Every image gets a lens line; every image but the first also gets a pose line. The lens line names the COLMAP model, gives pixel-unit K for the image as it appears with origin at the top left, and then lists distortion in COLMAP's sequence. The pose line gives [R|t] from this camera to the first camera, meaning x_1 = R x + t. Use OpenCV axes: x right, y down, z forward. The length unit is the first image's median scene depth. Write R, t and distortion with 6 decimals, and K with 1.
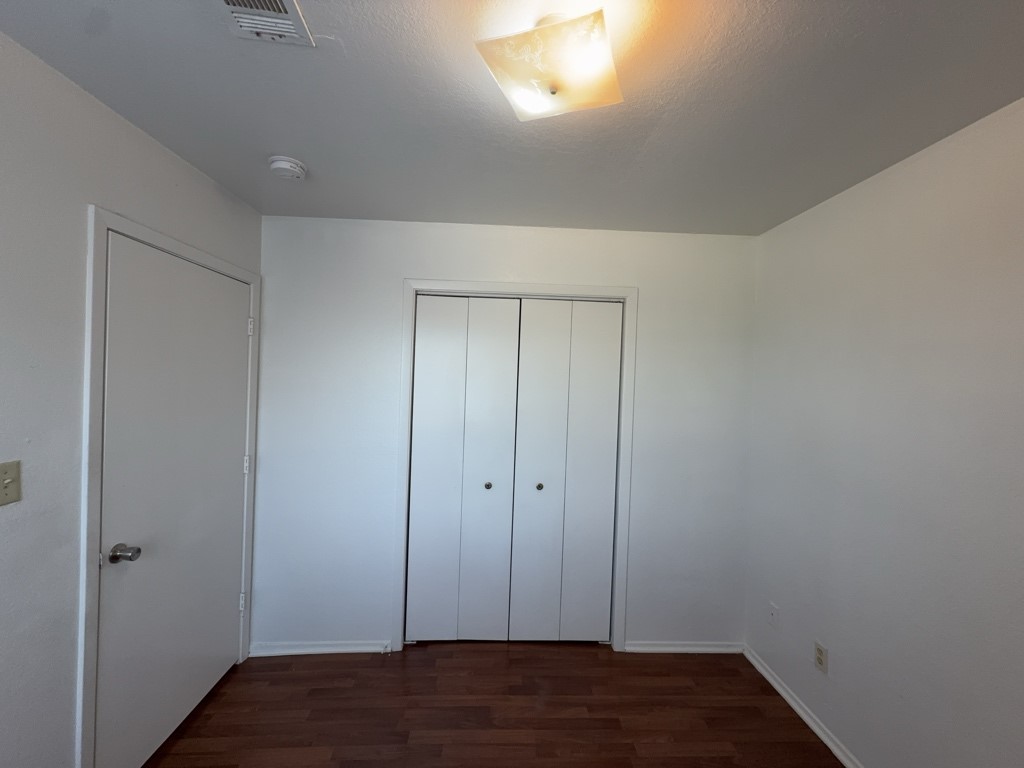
lens RADIAL K [[408.1, 0, 510.5], [0, 408.1, 382.9], [0, 0, 1]] dist [-0.002644, 0.000038]
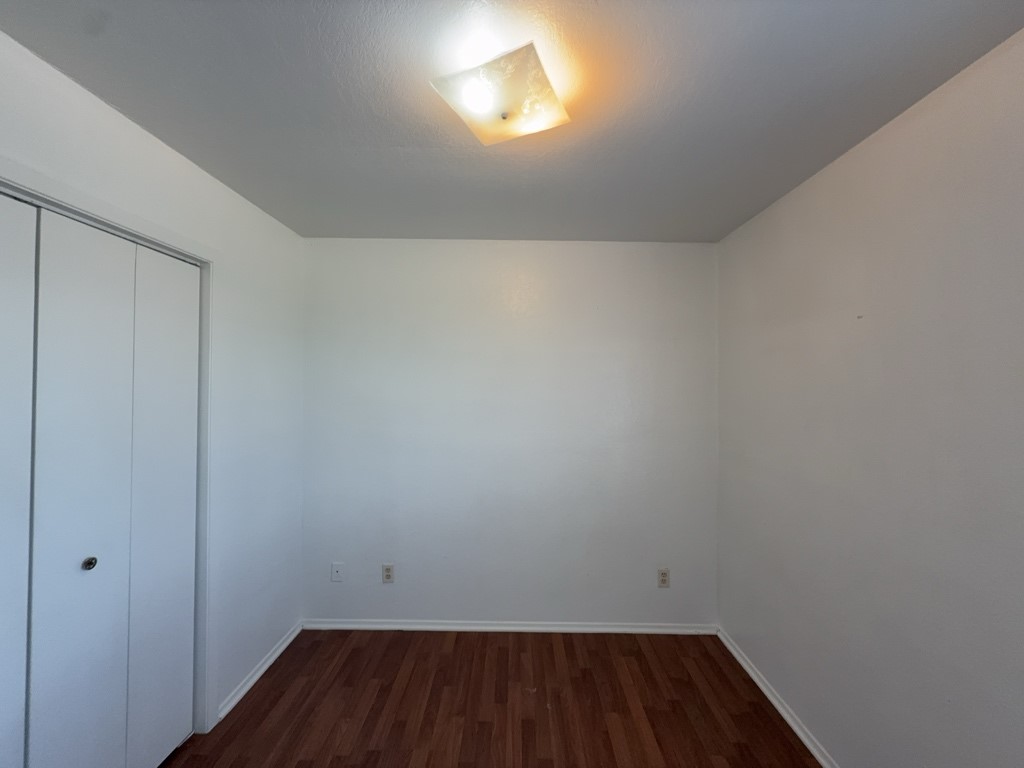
lens RADIAL K [[410.1, 0, 514.2], [0, 410.1, 382.1], [0, 0, 1]] dist [0.000486, 0.000071]
pose [[0.043390, -0.025535, 0.998732, -0.521714], [0.001372, 0.999674, 0.025500, -0.005224], [-0.999057, 0.000264, 0.043411, 0.460949]]
